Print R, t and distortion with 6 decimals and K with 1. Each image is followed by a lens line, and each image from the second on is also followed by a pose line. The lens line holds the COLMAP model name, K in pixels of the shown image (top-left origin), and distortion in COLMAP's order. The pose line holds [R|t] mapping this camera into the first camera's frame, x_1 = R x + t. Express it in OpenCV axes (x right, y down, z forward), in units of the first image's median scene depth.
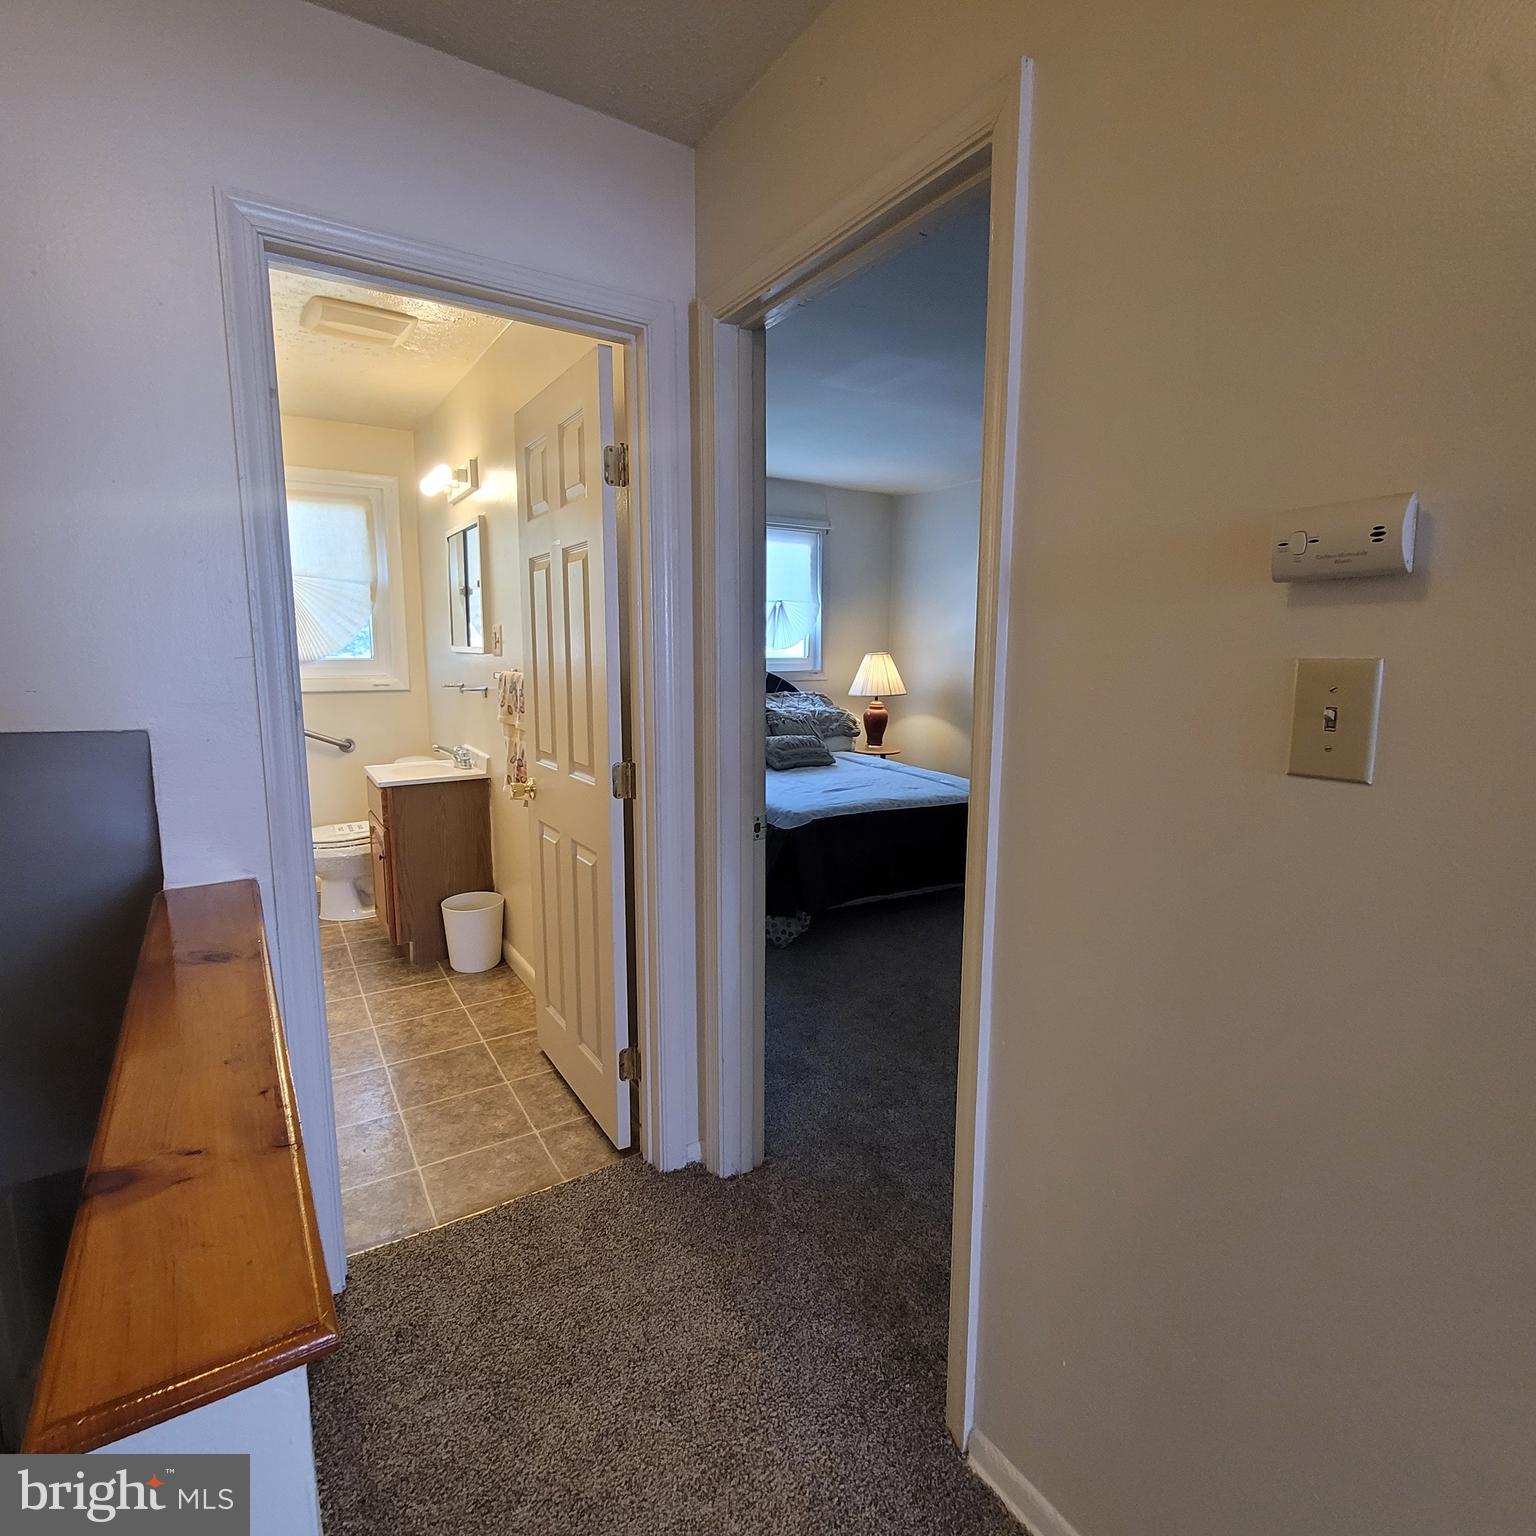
lens RADIAL K [[837.1, 0, 790.4], [0, 837.1, 760.8], [0, 0, 1]] dist [-0.001169, -0.000412]
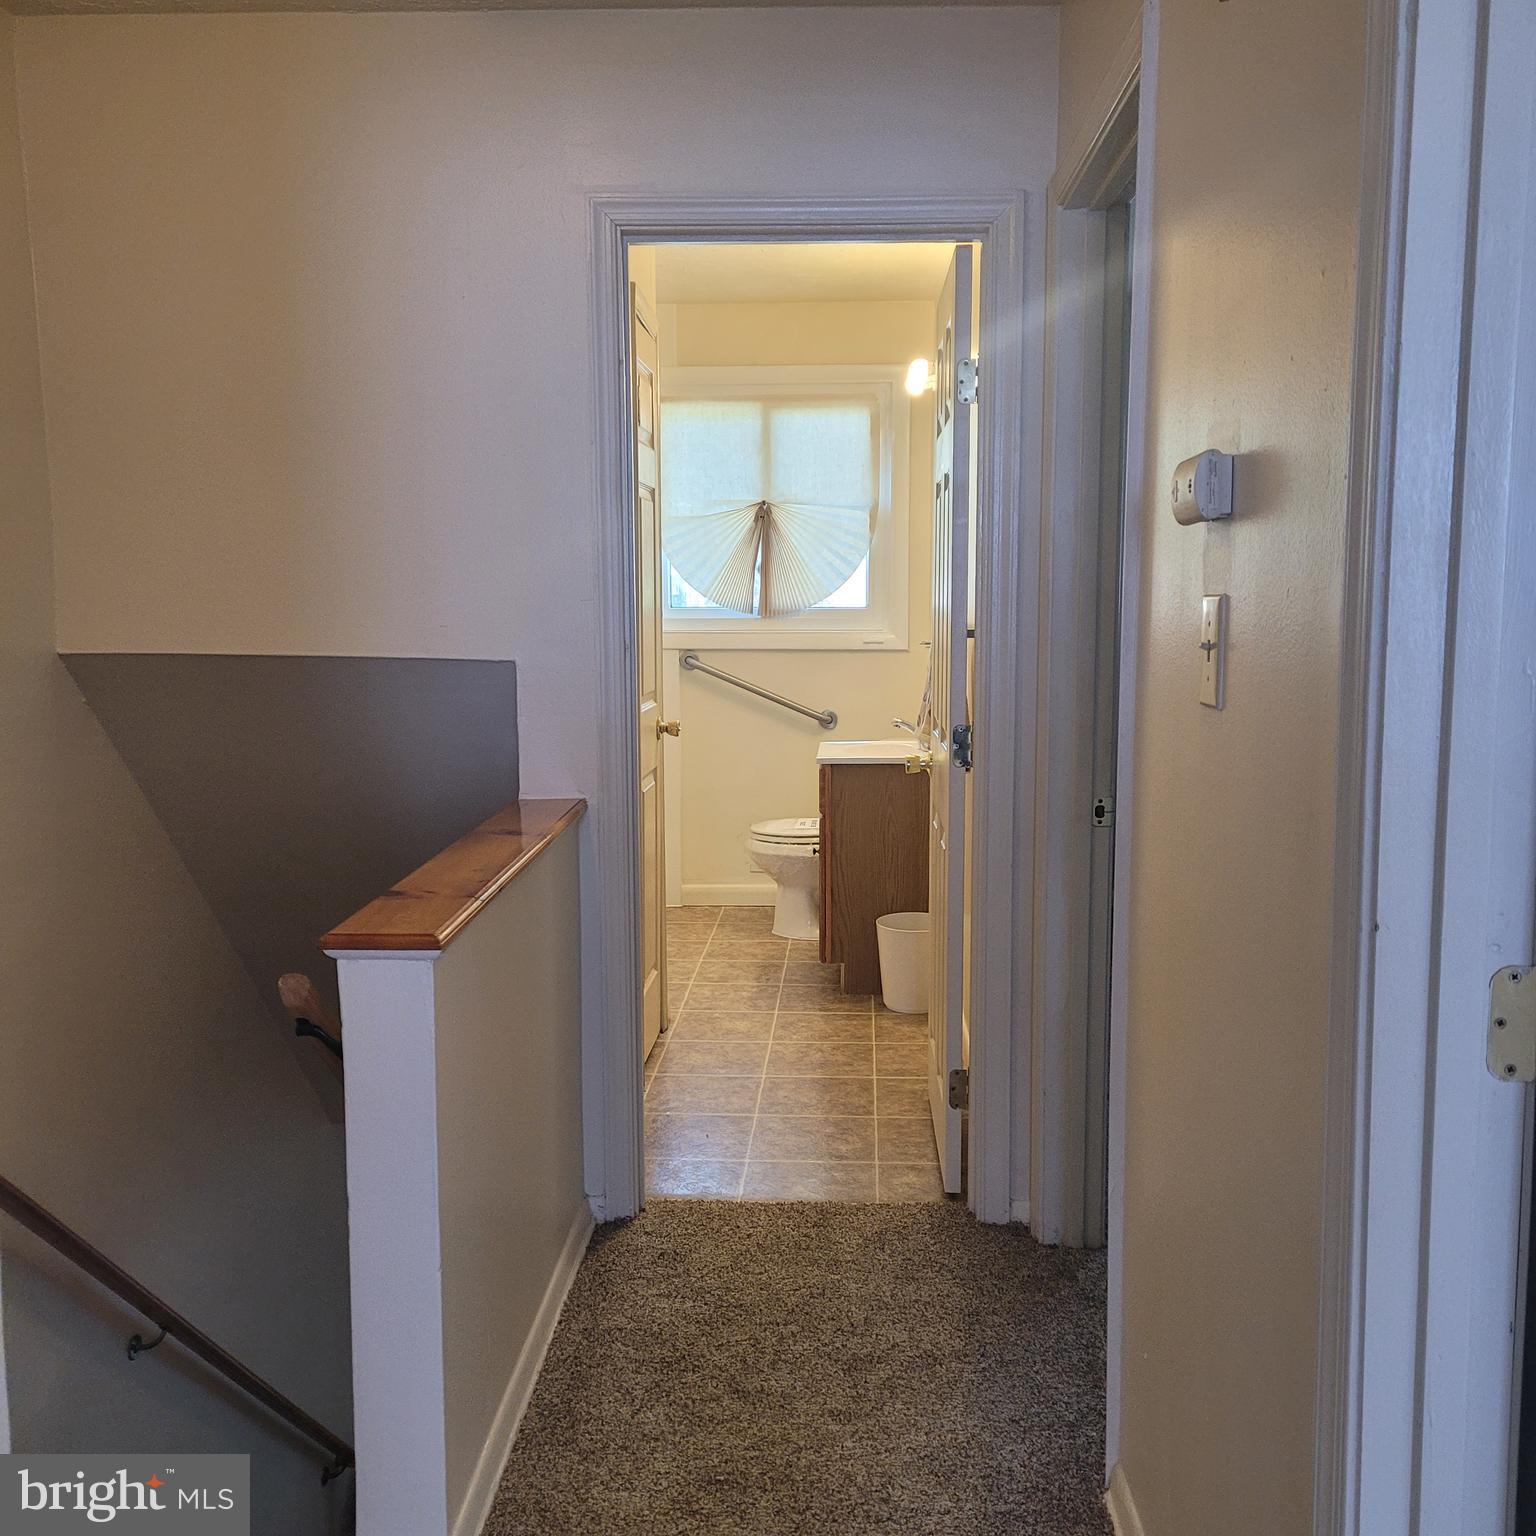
lens RADIAL K [[1518.6, 0, 798.6], [0, 1518.6, 767.8], [0, 0, 1]] dist [0.031302, 0.010755]
pose [[0.822202, 0.061502, -0.565863, 0.441174], [-0.073521, 0.997292, 0.001566, 0.046092], [0.564427, 0.040315, 0.824498, -0.302986]]
